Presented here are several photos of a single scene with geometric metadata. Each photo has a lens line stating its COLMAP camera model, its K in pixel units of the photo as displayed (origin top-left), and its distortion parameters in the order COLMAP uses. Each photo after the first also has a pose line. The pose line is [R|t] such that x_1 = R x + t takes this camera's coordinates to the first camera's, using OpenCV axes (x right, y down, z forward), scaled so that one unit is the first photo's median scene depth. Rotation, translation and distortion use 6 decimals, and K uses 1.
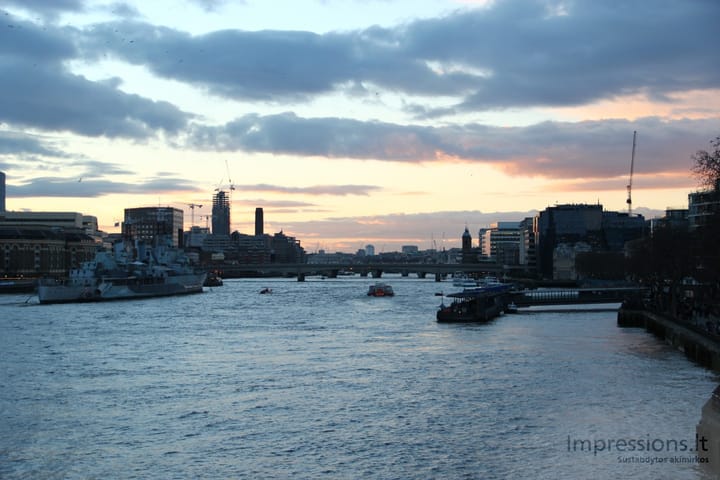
lens RADIAL K [[1244.0, 0, 357.5], [0, 1244.0, 241.4], [0, 0, 1]] dist [0.190557, 0.000000]
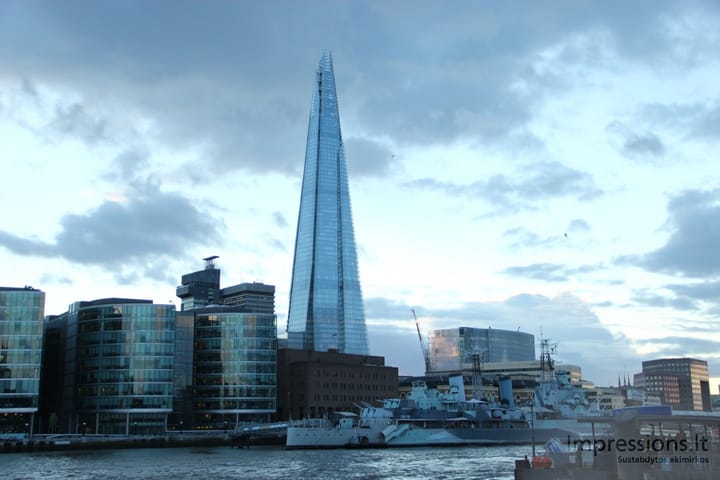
lens RADIAL K [[982.3, 0, 336.5], [0, 982.3, 240.9], [0, 0, 1]] dist [0.098600, 0.000000]
pose [[0.836324, -0.116823, -0.535643, 0.103401], [0.025367, 0.984232, -0.175054, 0.024711], [0.547648, 0.132814, 0.826101, 0.412101]]
